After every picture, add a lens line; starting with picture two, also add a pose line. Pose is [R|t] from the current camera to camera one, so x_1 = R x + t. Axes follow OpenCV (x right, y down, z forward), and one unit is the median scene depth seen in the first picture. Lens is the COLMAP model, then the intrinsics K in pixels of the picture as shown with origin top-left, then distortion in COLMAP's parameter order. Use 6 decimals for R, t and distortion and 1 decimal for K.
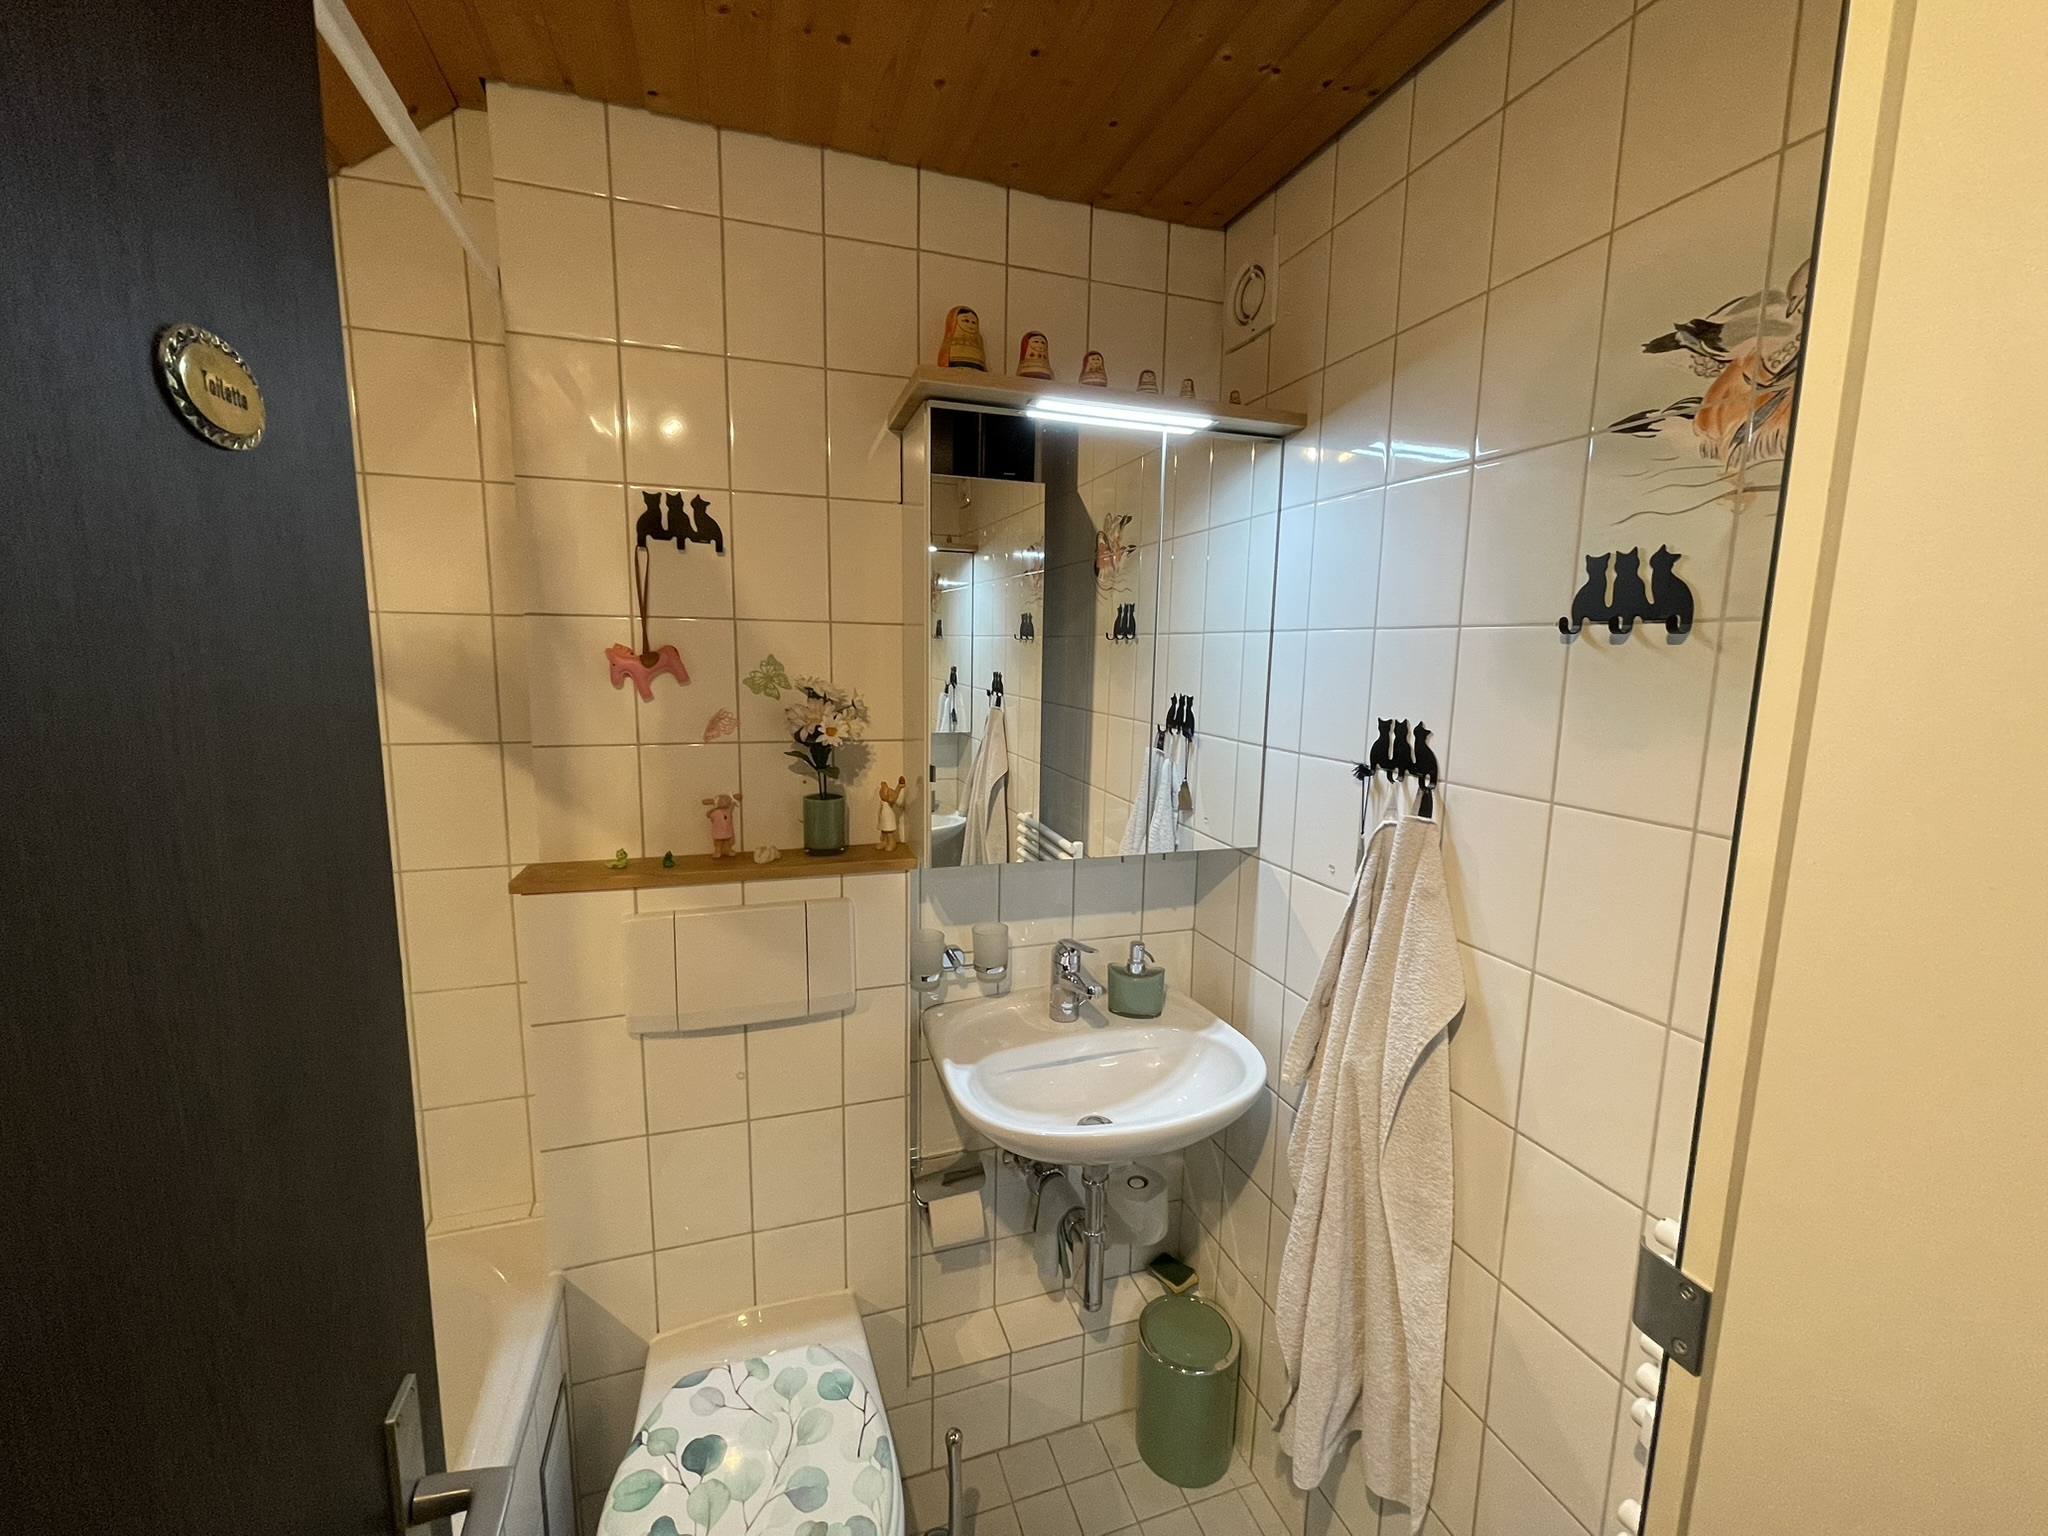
lens RADIAL K [[823.0, 0, 1024.2], [0, 823.0, 767.0], [0, 0, 1]] dist [-0.001453, -0.000969]
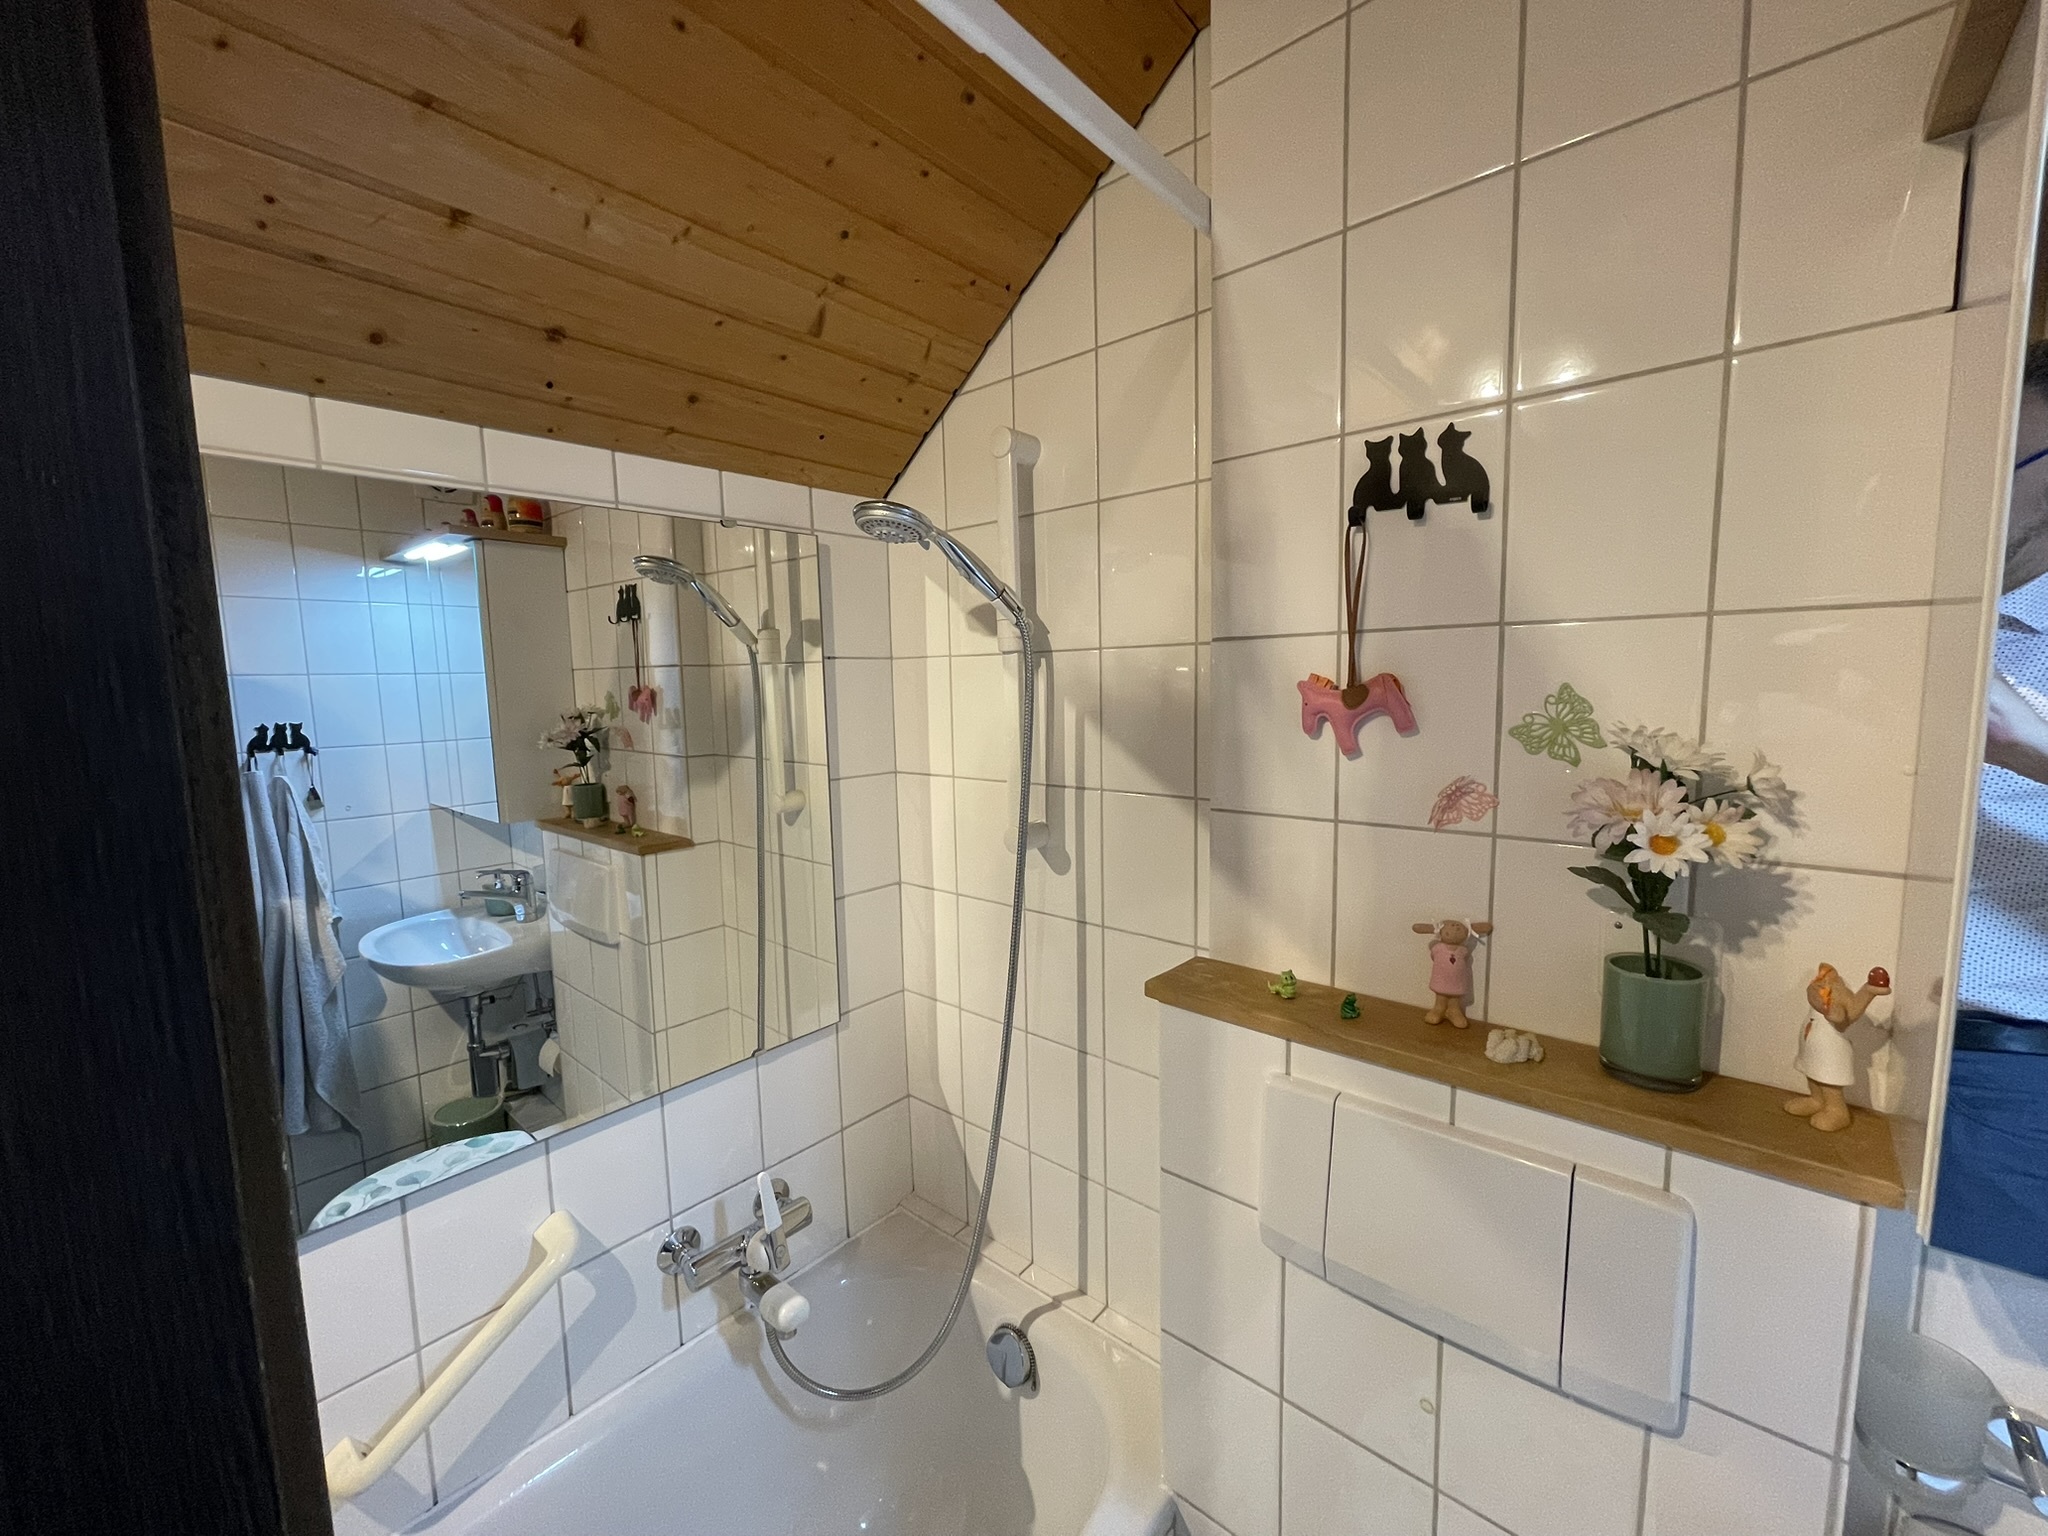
lens RADIAL K [[823.0, 0, 1026.4], [0, 823.0, 770.3], [0, 0, 1]] dist [-0.001453, -0.000969]
pose [[0.511331, 0.063214, -0.857055, -0.021589], [-0.091758, 0.995606, 0.018689, -0.058956], [0.854471, 0.069086, 0.514885, 0.433461]]
